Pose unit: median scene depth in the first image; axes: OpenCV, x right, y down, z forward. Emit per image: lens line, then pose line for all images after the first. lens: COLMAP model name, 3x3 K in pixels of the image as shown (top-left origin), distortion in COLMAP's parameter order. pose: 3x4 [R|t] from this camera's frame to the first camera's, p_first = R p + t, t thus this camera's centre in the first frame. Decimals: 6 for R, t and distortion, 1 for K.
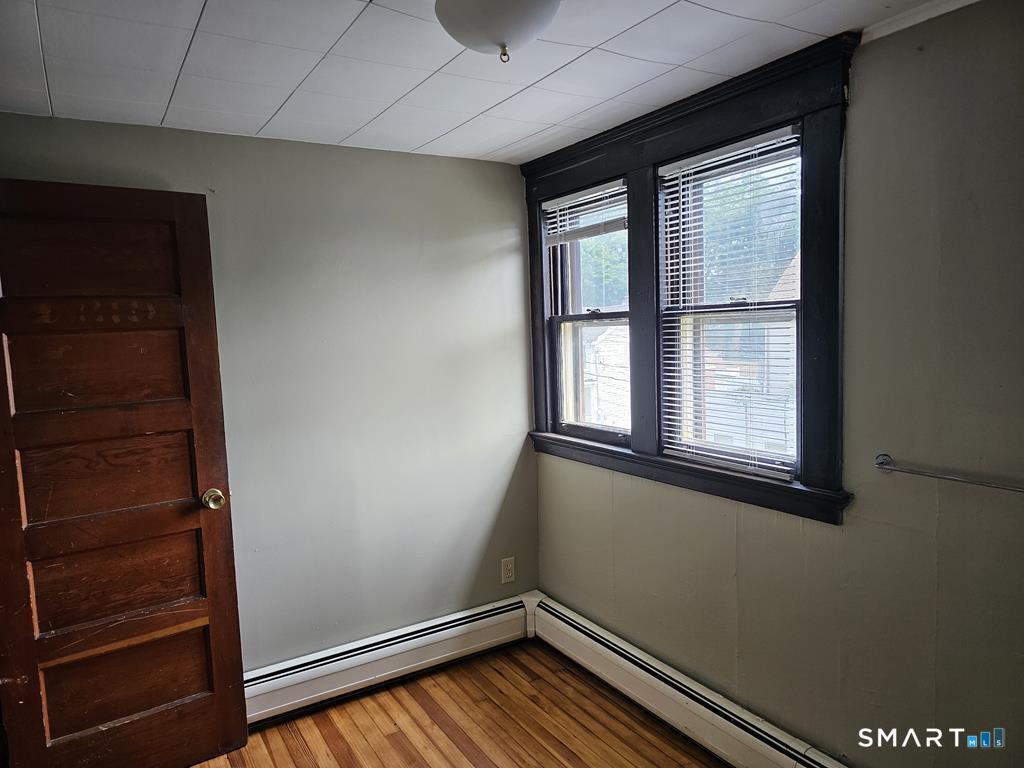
lens RADIAL K [[666.0, 0, 512.0], [0, 666.0, 384.0], [0, 0, 1]] dist [0.001260, 0.000037]
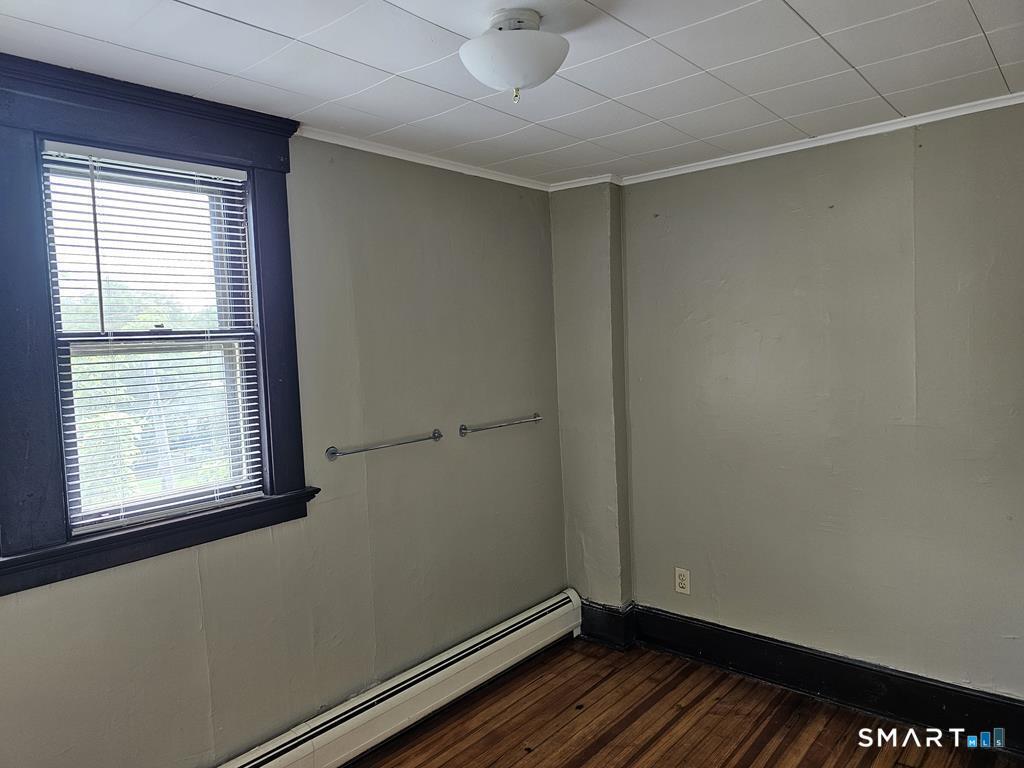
lens RADIAL K [[687.0, 0, 514.2], [0, 687.0, 369.0], [0, 0, 1]] dist [0.004850, 0.000284]
pose [[-0.290836, -0.001644, 0.956772, -0.717472], [0.129136, 0.990781, 0.040956, -0.048535], [-0.948018, 0.135465, -0.287942, 0.855750]]
